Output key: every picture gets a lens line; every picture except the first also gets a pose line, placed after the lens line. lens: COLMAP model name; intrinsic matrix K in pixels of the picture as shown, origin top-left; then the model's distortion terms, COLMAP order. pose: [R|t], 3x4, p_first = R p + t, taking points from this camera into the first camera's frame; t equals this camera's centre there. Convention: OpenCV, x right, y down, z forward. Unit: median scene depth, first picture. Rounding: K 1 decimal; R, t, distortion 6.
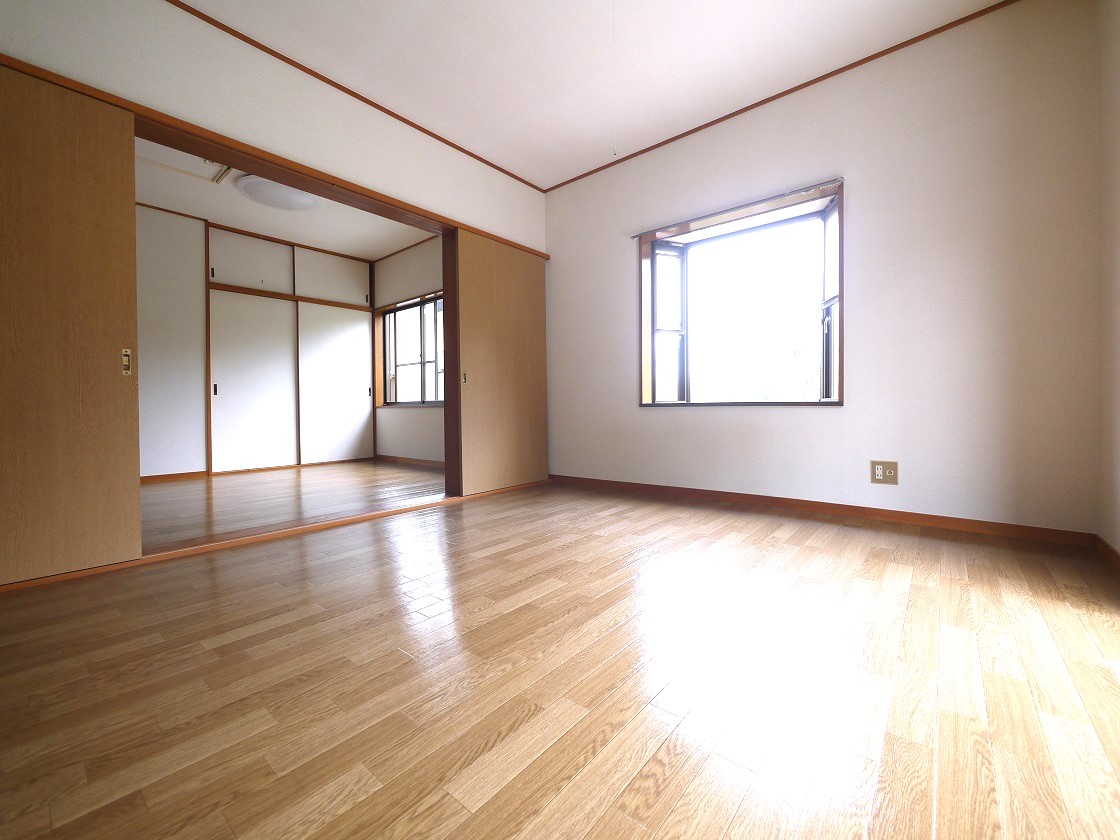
lens RADIAL K [[462.4, 0, 557.2], [0, 462.4, 413.5], [0, 0, 1]] dist [-0.008034, 0.000822]
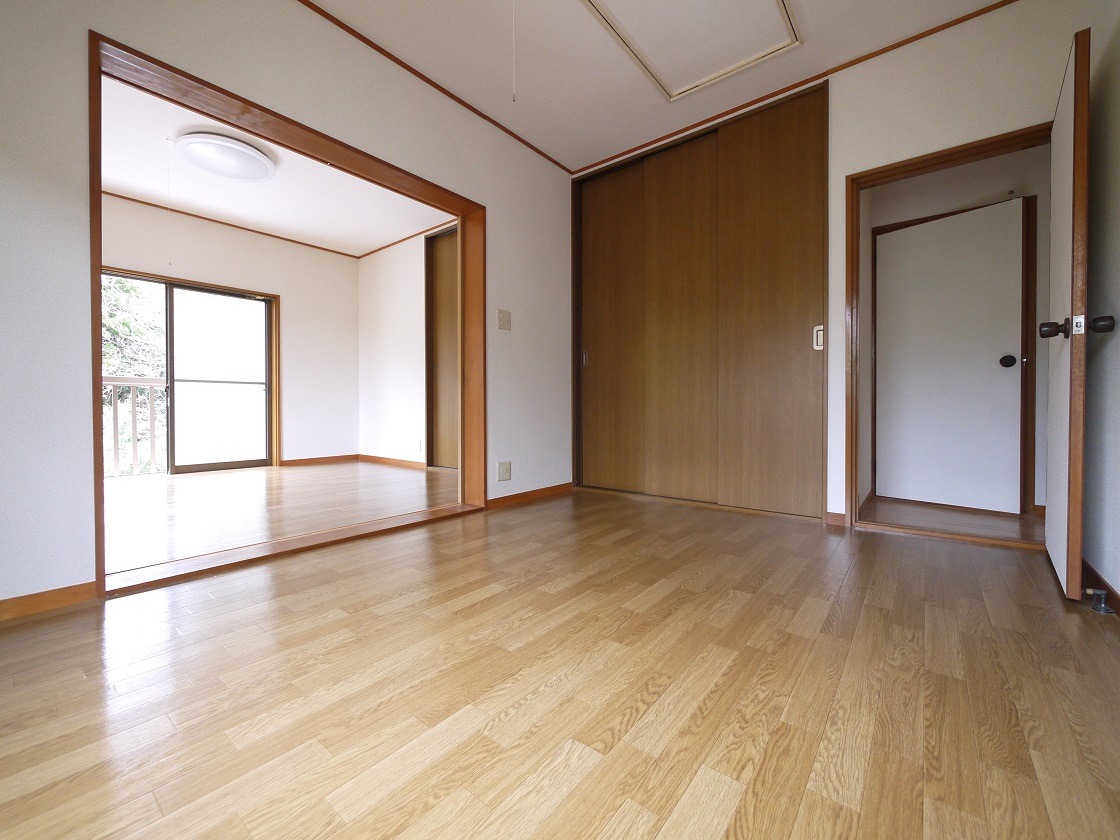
lens RADIAL K [[462.4, 0, 557.2], [0, 462.4, 413.5], [0, 0, 1]] dist [-0.008034, 0.000822]
pose [[-0.999505, 0.023743, -0.020628, -0.354336], [0.023228, 0.999422, 0.024837, -0.042036], [0.021206, 0.024346, -0.999479, 2.473623]]
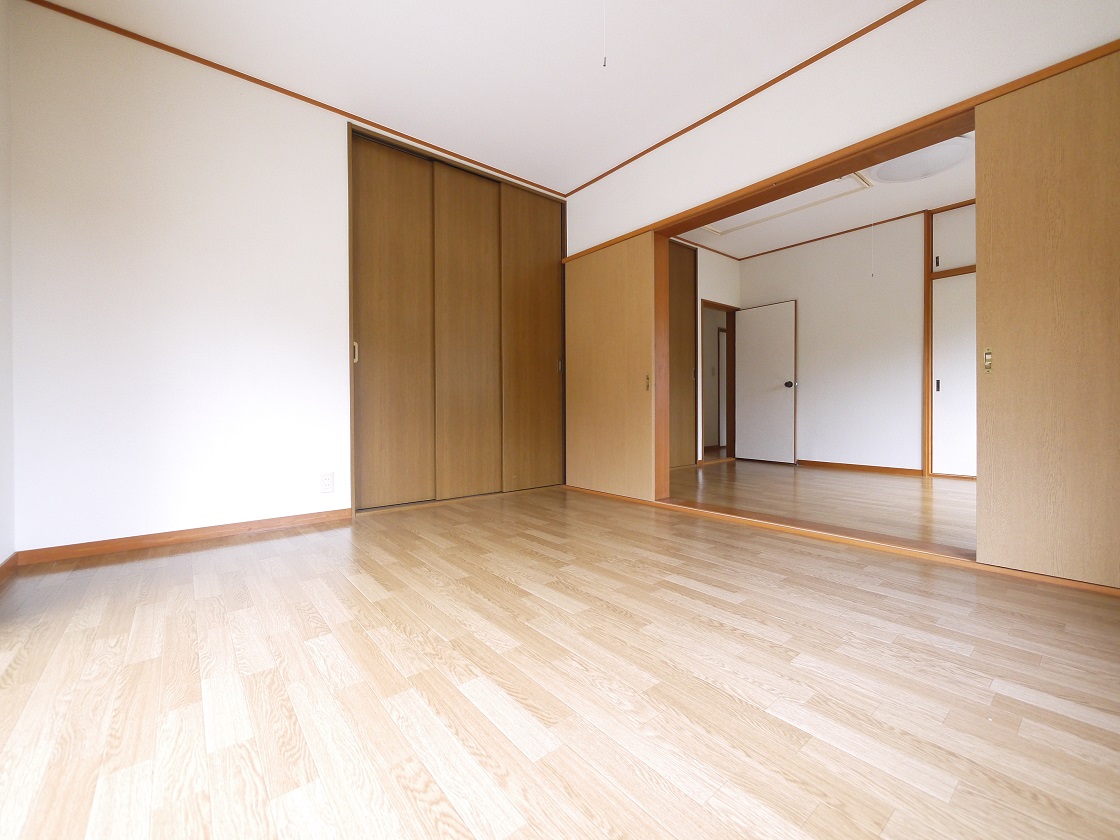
lens RADIAL K [[462.4, 0, 557.2], [0, 462.4, 413.5], [0, 0, 1]] dist [-0.008034, 0.000822]
pose [[-0.183889, 0.028077, -0.982546, 0.911146], [0.000092, 0.999592, 0.028547, -0.063081], [0.982947, 0.005159, -0.183817, 1.183097]]
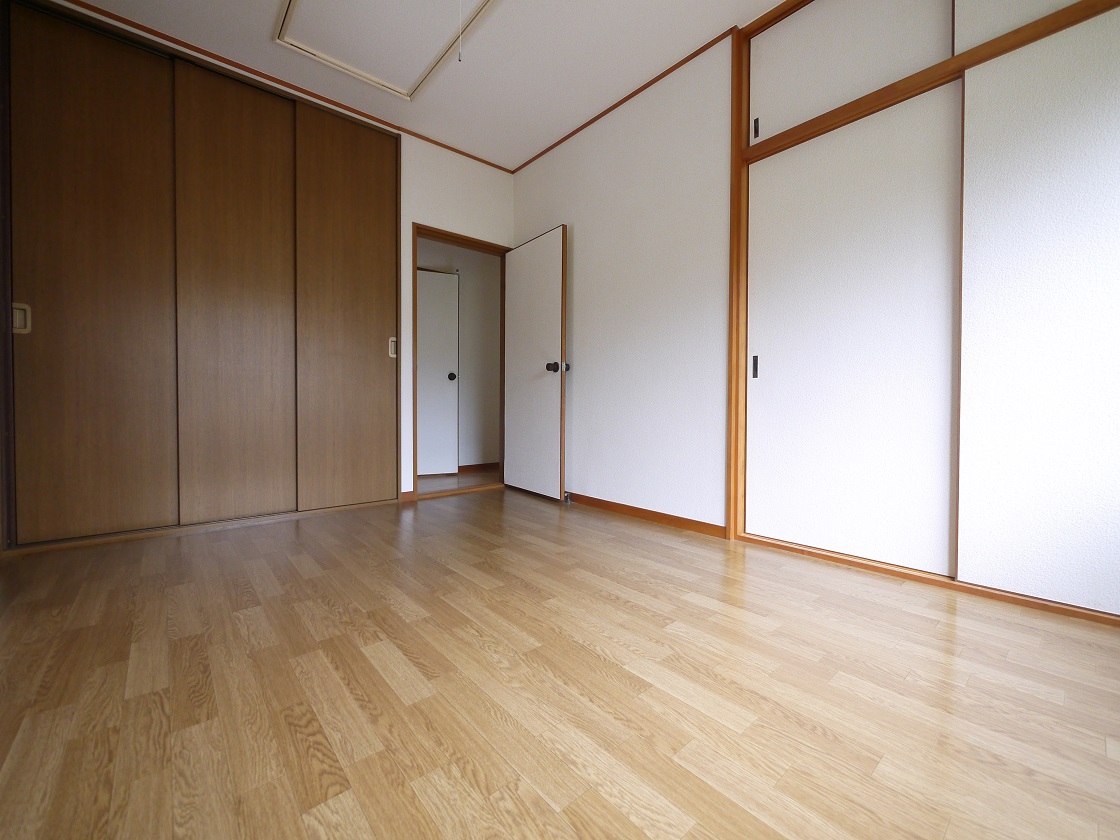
lens RADIAL K [[462.4, 0, 557.2], [0, 462.4, 413.5], [0, 0, 1]] dist [-0.008034, 0.000822]
pose [[-0.162927, 0.039485, -0.985848, 1.008387], [-0.010711, 0.999069, 0.041785, -0.069840], [0.986580, 0.017368, -0.162352, 1.469659]]
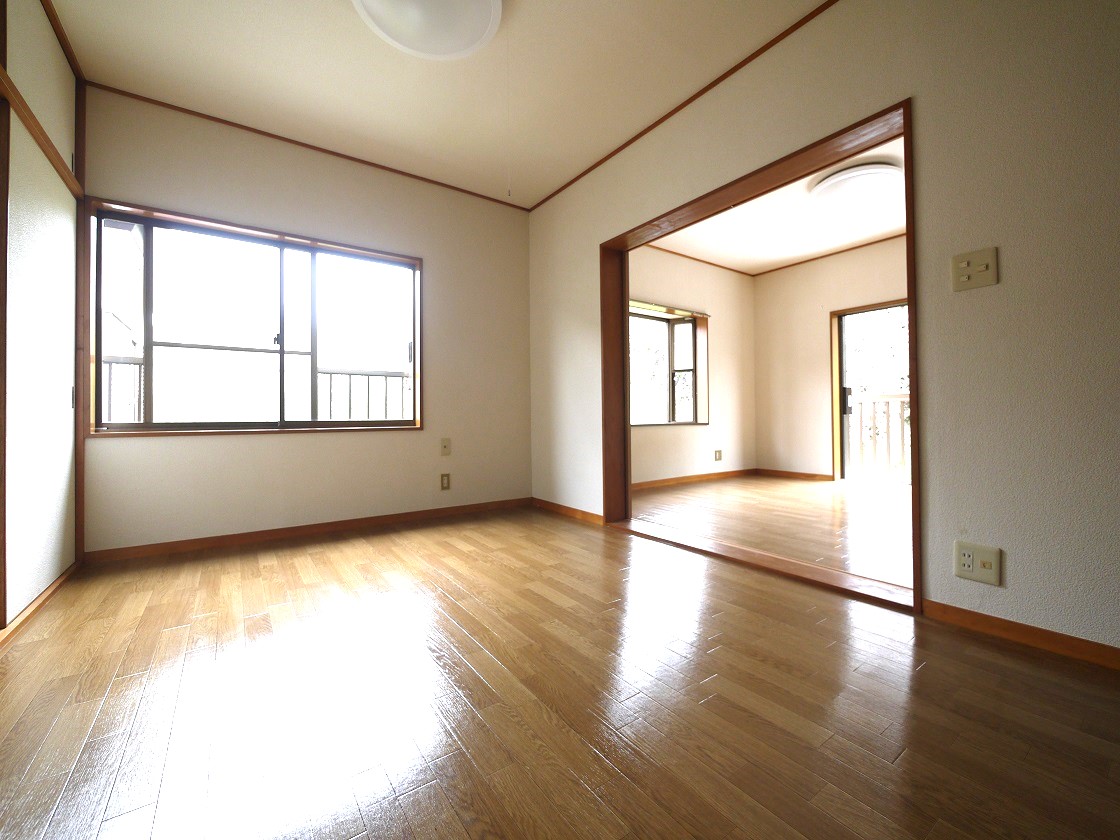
lens RADIAL K [[462.4, 0, 557.2], [0, 462.4, 413.5], [0, 0, 1]] dist [-0.008034, 0.000822]
pose [[0.254691, 0.026193, 0.966668, -1.989816], [0.014453, 0.999418, -0.030888, -0.075240], [-0.966915, 0.021838, 0.254164, 0.331252]]
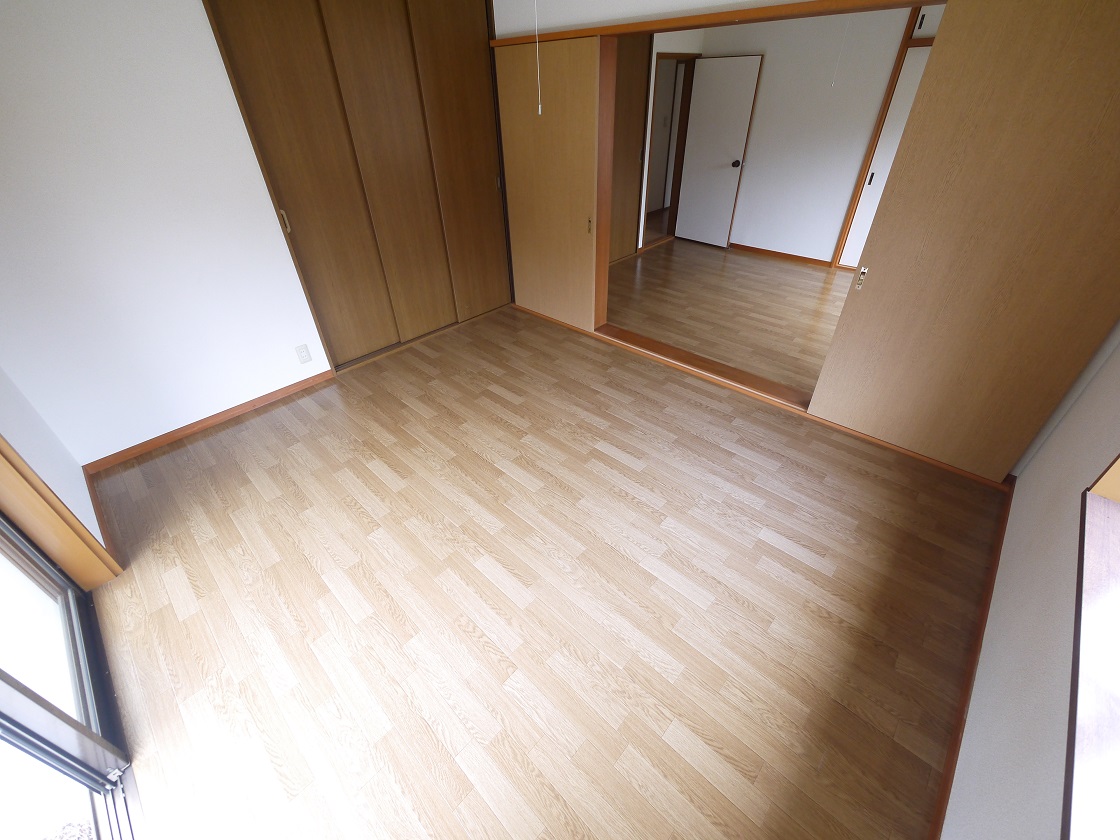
lens RADIAL K [[462.4, 0, 557.2], [0, 462.4, 413.5], [0, 0, 1]] dist [-0.008034, 0.000822]
pose [[-0.061264, 0.591803, -0.803751, 1.073165], [0.017133, 0.805769, 0.591982, -1.078928], [0.997975, 0.022496, -0.059504, 1.207549]]
